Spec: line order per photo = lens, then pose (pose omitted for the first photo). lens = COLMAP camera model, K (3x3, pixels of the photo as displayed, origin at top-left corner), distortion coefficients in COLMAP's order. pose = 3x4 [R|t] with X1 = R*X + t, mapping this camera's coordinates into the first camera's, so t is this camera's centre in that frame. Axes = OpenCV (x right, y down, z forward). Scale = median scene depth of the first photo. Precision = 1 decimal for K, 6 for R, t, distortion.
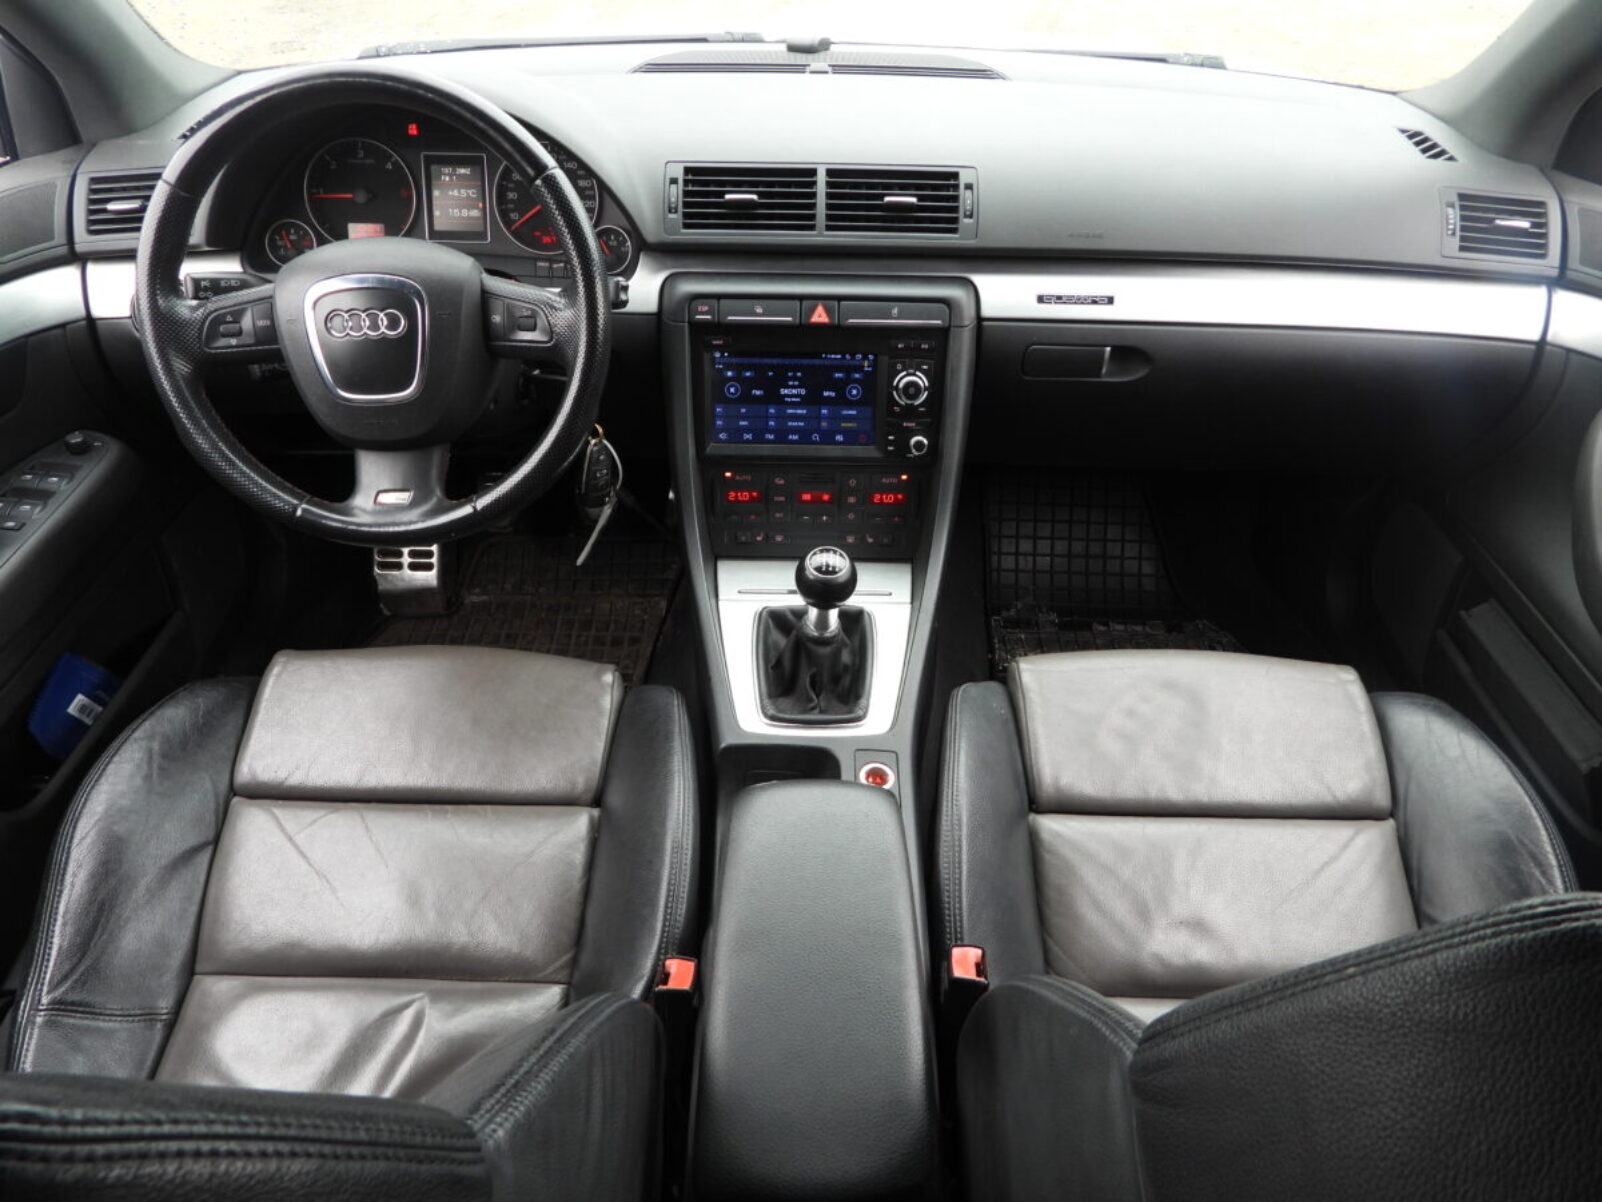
lens RADIAL K [[1161.4, 0, 807.3], [0, 1161.4, 594.2], [0, 0, 1]] dist [-0.018199, 0.007966]
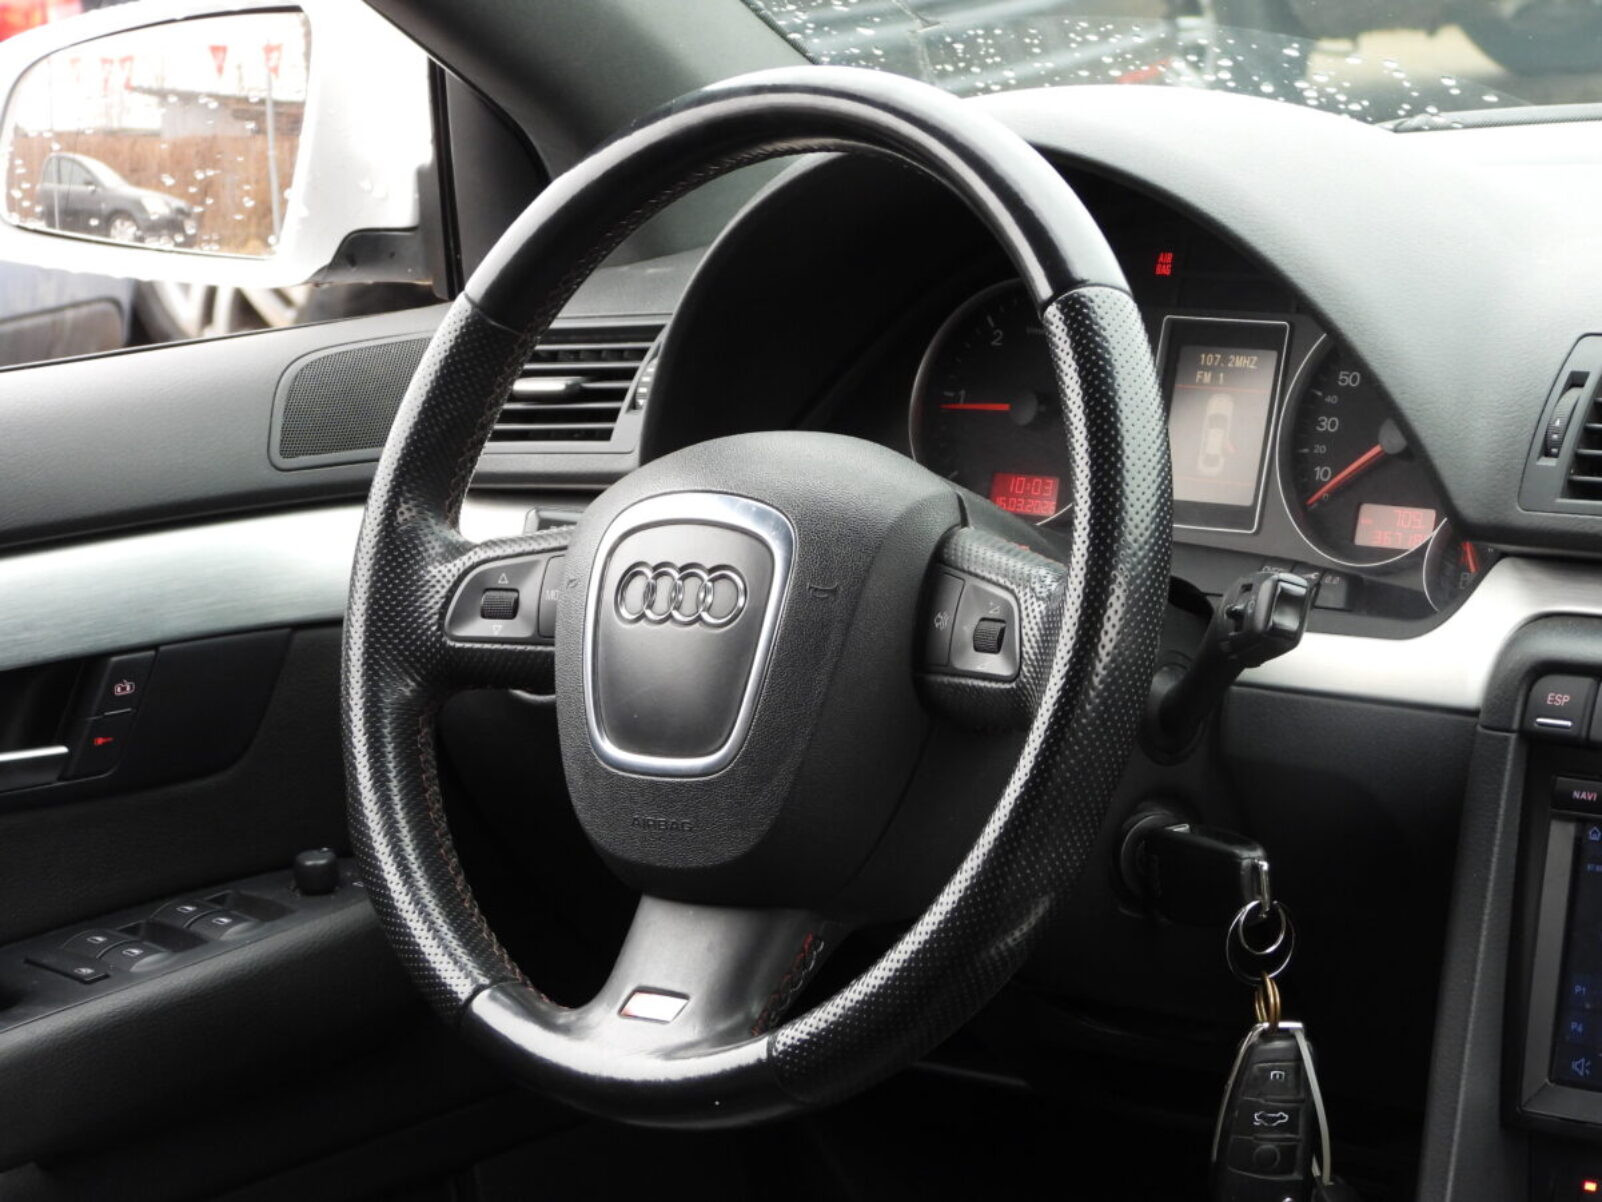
lens RADIAL K [[4729.8, 0, 807.9], [0, 4729.8, 600.5], [0, 0, 1]] dist [-0.113009, 0.000000]
pose [[0.718431, 0.060270, -0.692982, 0.751185], [-0.323884, 0.910641, -0.256578, 0.178019], [0.615594, 0.408780, 0.673753, -0.151413]]
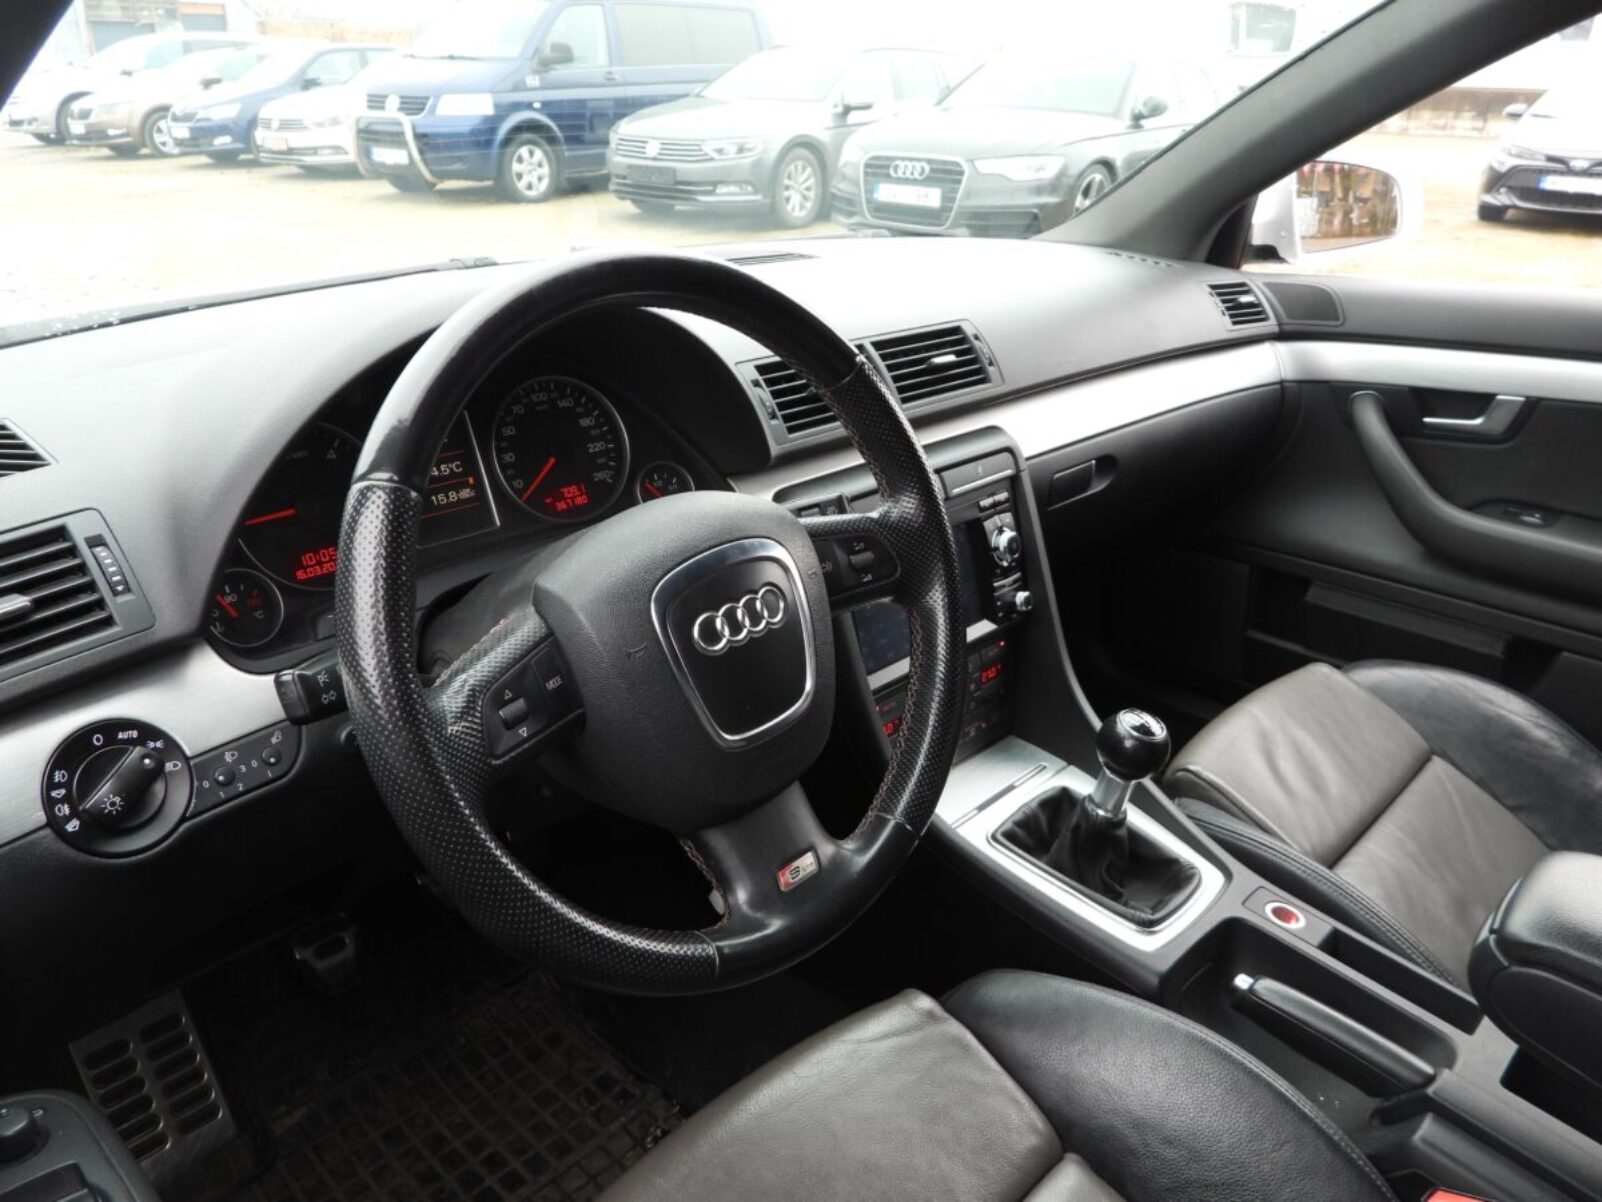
lens RADIAL K [[1161.4, 0, 810.8], [0, 1161.4, 584.0], [0, 0, 1]] dist [-0.018199, 0.007966]
pose [[0.689086, -0.285256, 0.666175, -0.649607], [0.426386, 0.902902, -0.054428, -0.166038], [-0.585965, 0.321553, 0.743807, 0.411819]]
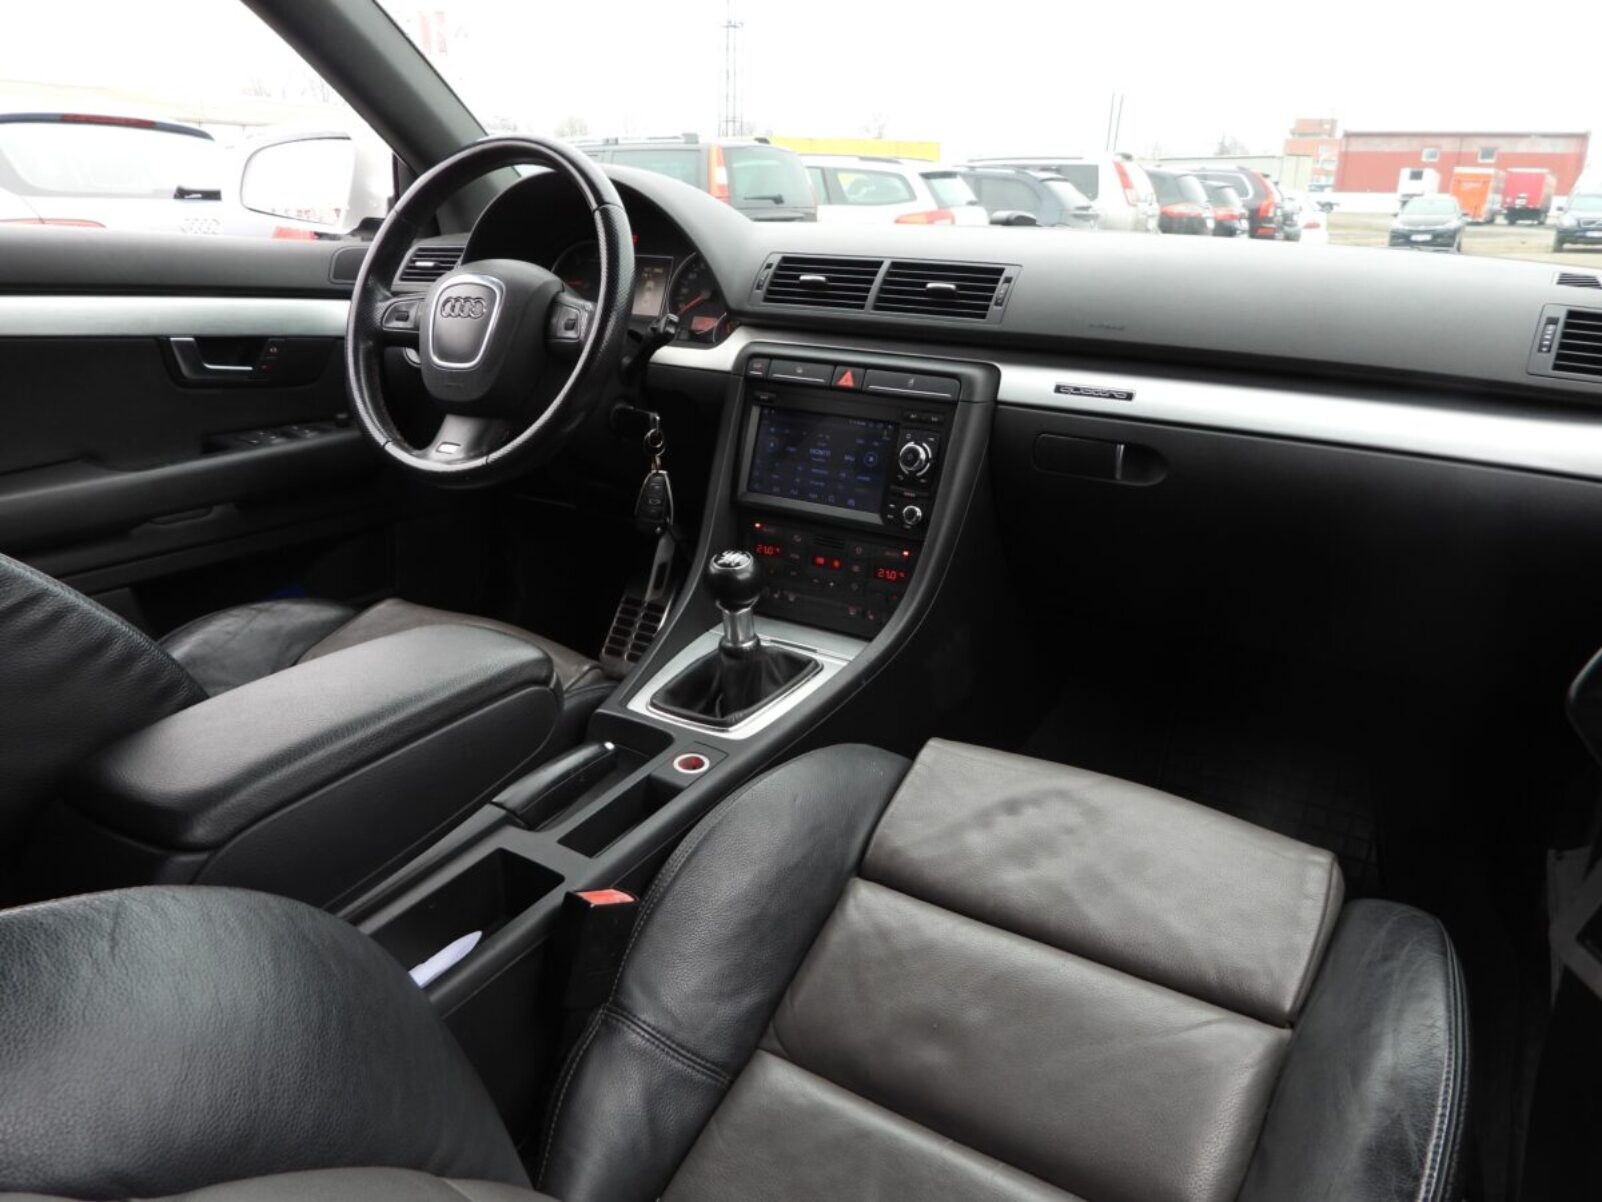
lens RADIAL K [[1161.4, 0, 809.7], [0, 1161.4, 600.1], [0, 0, 1]] dist [-0.018199, 0.007966]
pose [[0.854464, 0.172676, -0.489974, 0.530607], [-0.319369, 0.918473, -0.233260, 0.202052], [0.409749, 0.355795, 0.839950, 0.159097]]
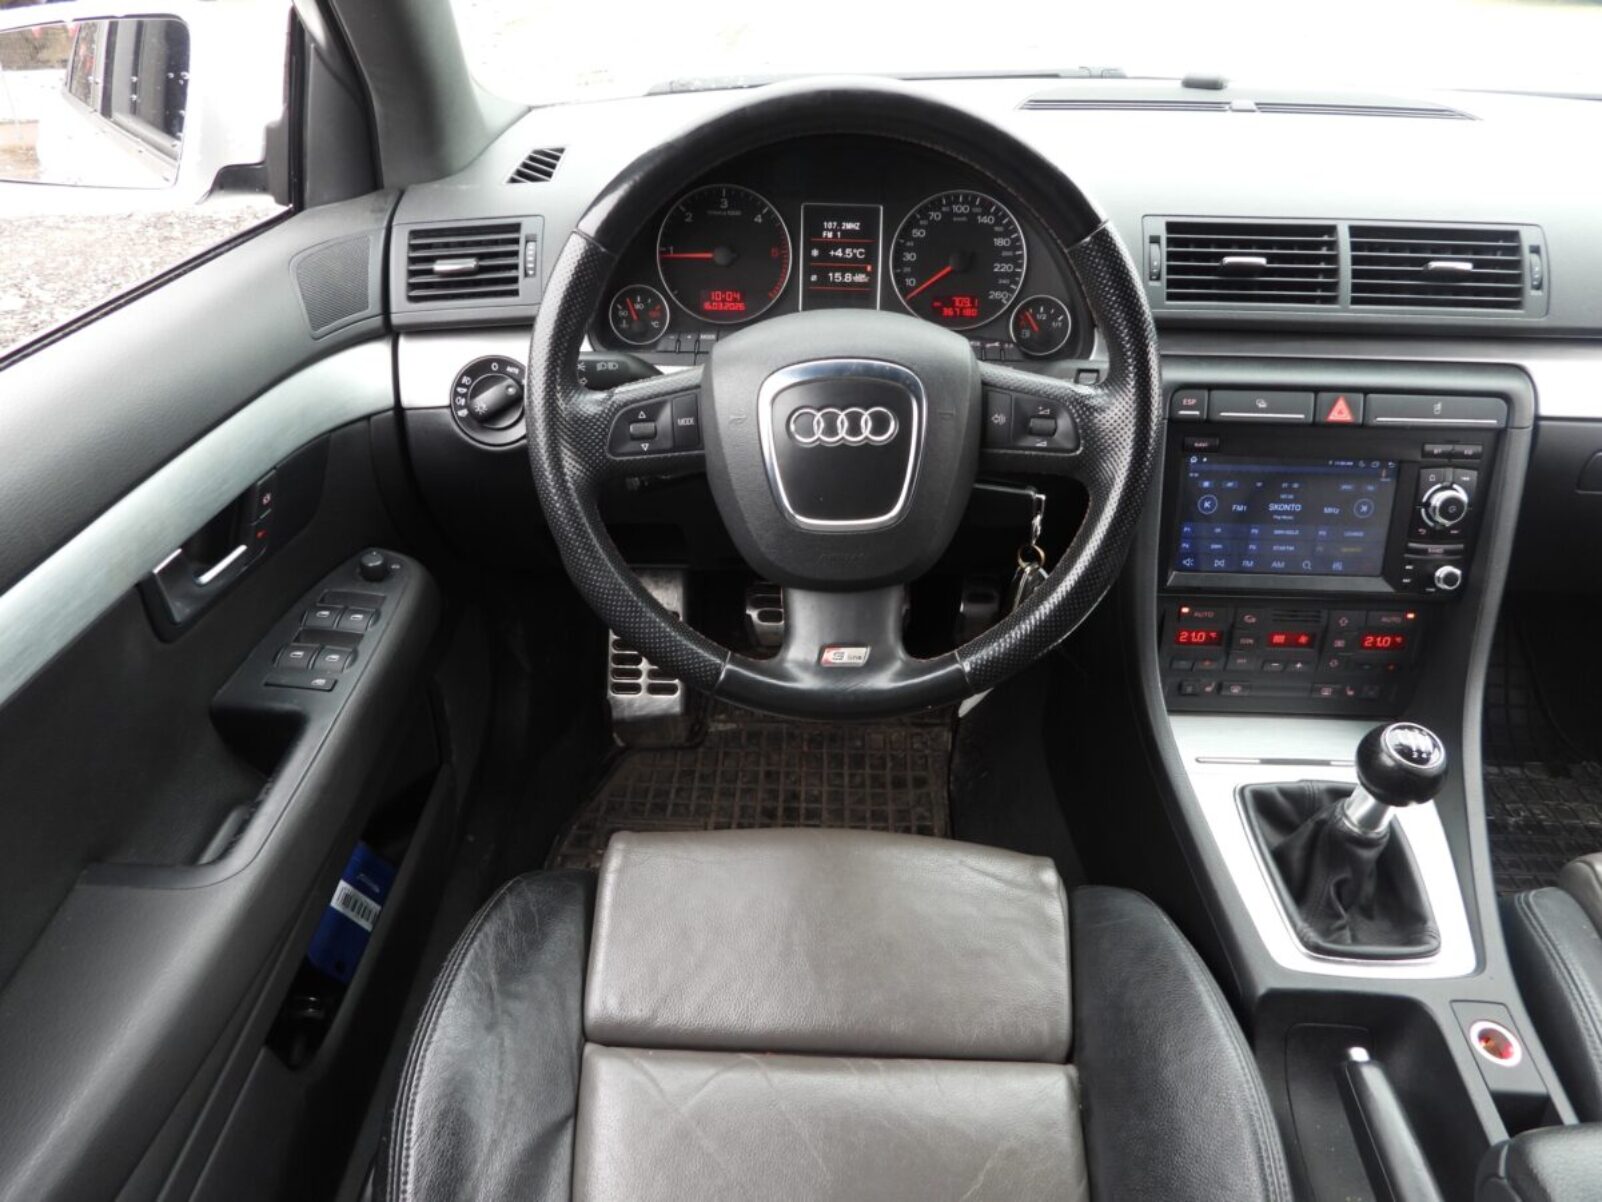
lens RADIAL K [[1161.4, 0, 801.7], [0, 1161.4, 600.9], [0, 0, 1]] dist [-0.018199, 0.007966]
pose [[0.999834, 0.008556, -0.016097, -0.329774], [-0.009338, 0.998748, -0.049153, -0.072081], [0.015656, 0.049295, 0.998662, 0.226369]]
